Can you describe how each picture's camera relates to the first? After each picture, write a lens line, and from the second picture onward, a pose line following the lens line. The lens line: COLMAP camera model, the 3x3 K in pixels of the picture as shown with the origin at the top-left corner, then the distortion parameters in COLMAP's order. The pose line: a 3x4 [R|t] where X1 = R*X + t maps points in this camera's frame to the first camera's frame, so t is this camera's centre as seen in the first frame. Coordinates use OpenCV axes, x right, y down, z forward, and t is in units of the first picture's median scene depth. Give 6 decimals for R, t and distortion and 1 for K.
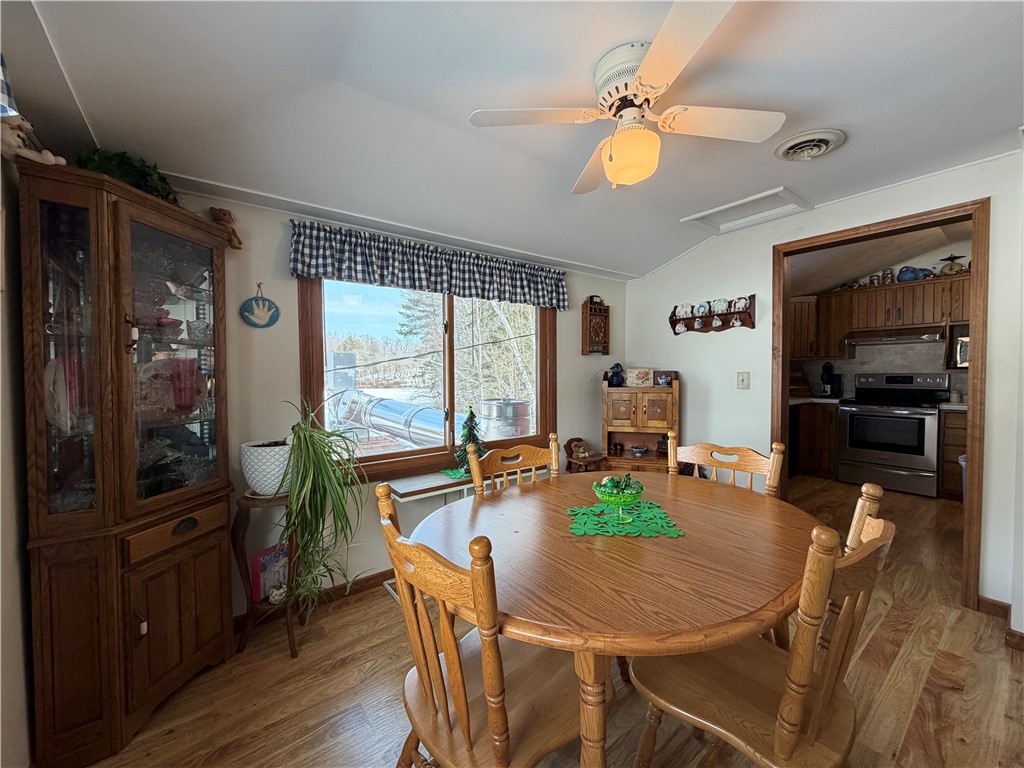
lens RADIAL K [[407.0, 0, 511.2], [0, 407.0, 382.5], [0, 0, 1]] dist [0.000463, 0.000303]
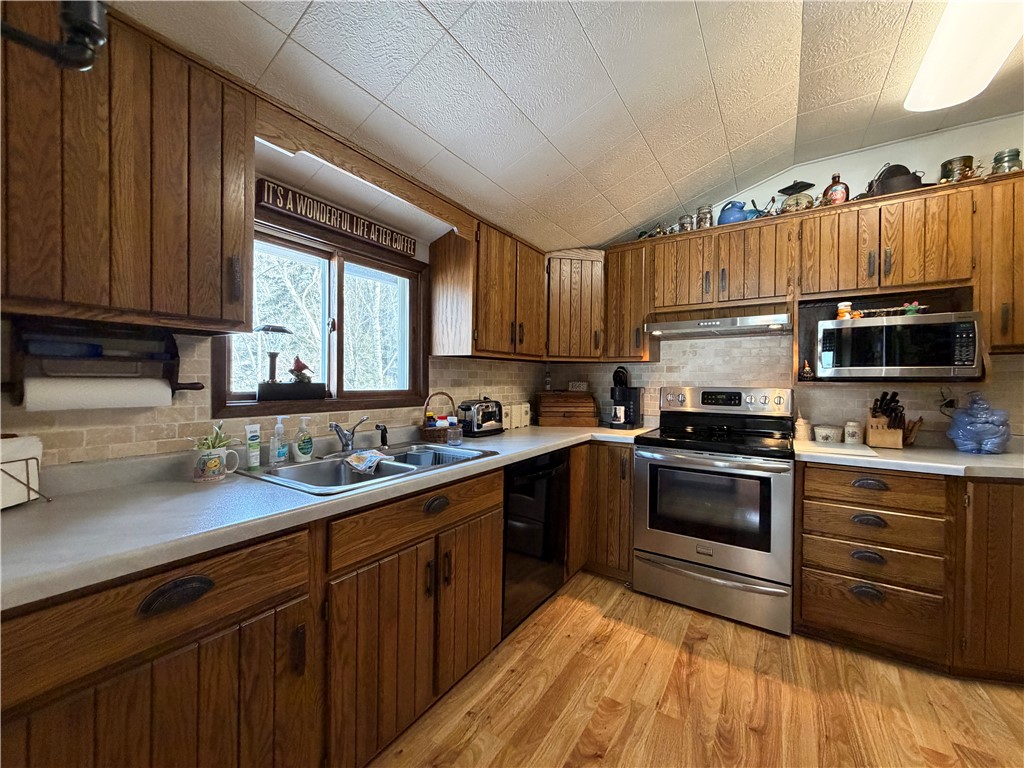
lens RADIAL K [[407.0, 0, 511.4], [0, 407.0, 383.8], [0, 0, 1]] dist [0.000463, 0.000303]
pose [[0.940985, 0.010948, 0.338273, 0.467218], [-0.004359, 0.999786, -0.020233, -0.014199], [-0.338422, 0.017565, 0.940831, 0.546141]]
